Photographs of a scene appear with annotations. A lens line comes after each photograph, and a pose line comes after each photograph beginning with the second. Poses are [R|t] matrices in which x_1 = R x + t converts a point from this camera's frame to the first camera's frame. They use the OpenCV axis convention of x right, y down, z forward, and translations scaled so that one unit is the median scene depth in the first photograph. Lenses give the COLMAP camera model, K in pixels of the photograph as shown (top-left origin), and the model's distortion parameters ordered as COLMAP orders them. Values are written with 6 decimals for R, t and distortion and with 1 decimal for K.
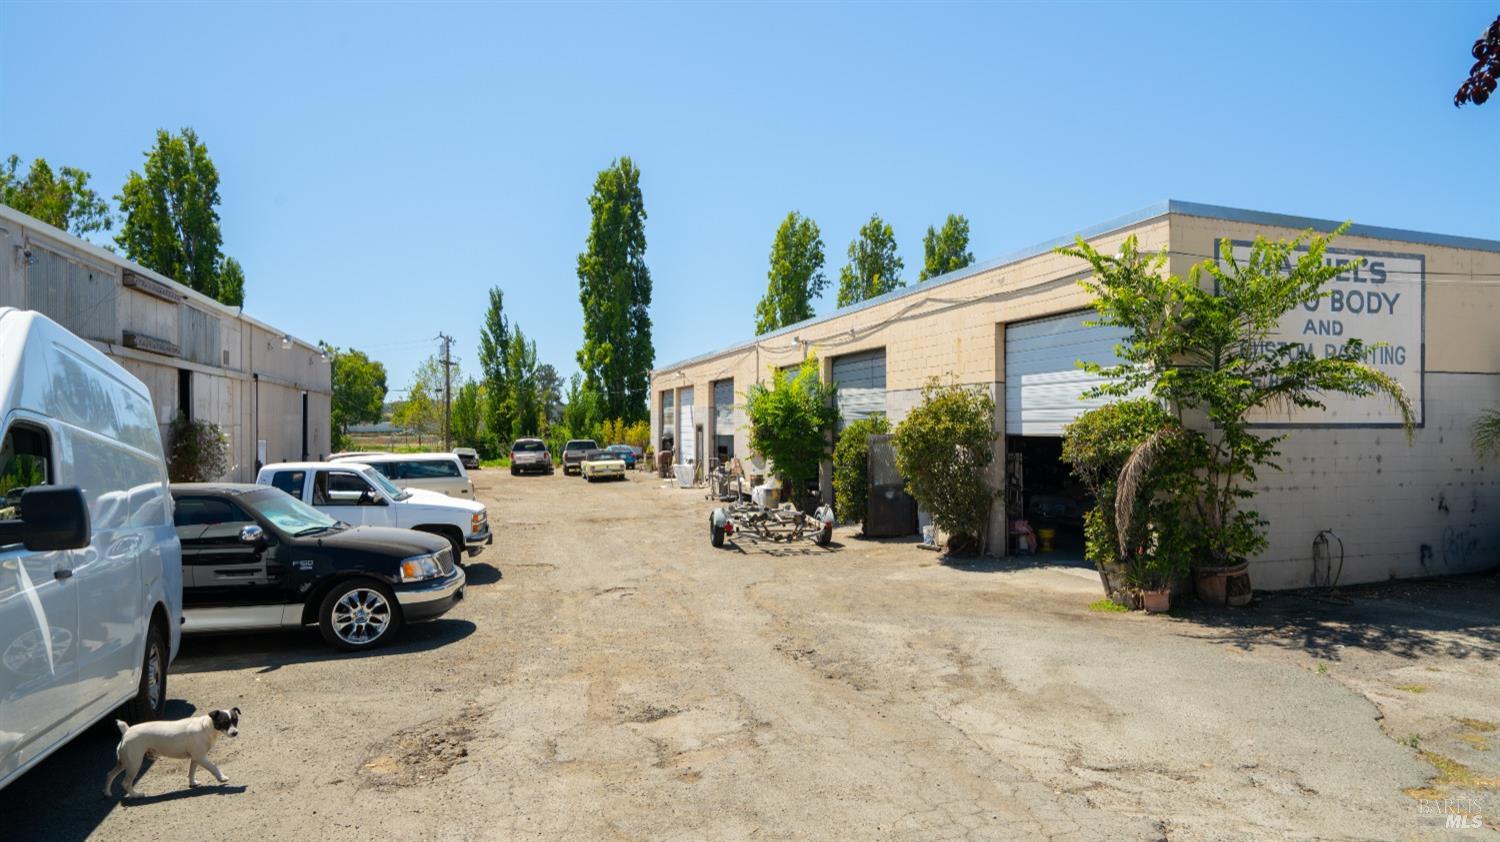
lens RADIAL K [[803.5, 0, 750.0], [0, 803.5, 421.0], [0, 0, 1]] dist [-0.128272, 0.225105]
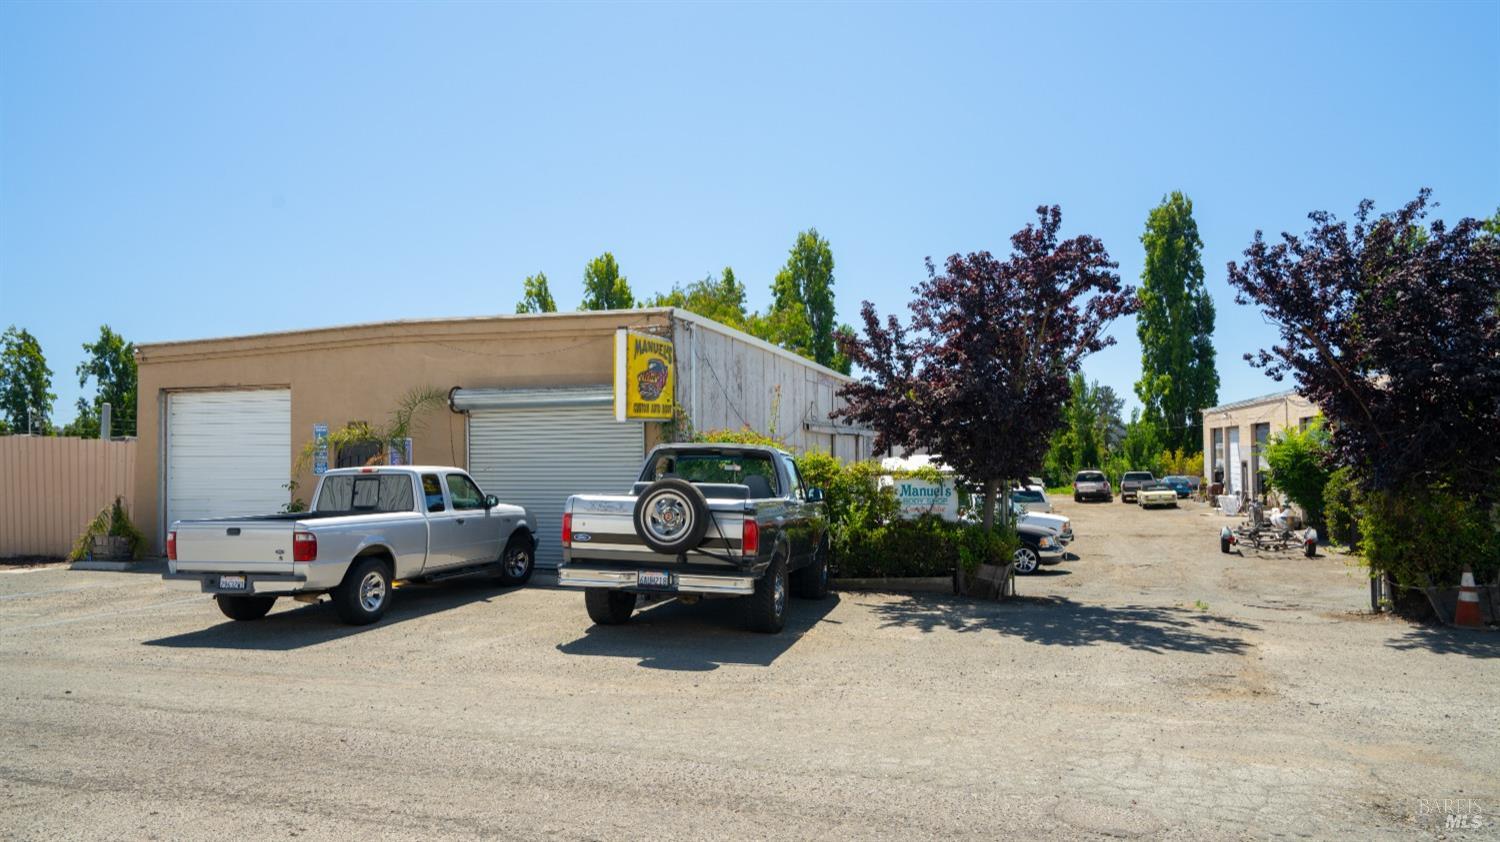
lens RADIAL K [[760.7, 0, 748.3], [0, 760.7, 453.9], [0, 0, 1]] dist [-0.077985, 0.000346]
pose [[0.767404, -0.012061, -0.641051, 0.047685], [0.015976, 0.999872, 0.000312, -0.012565], [0.640965, -0.010481, 0.767498, -0.187408]]
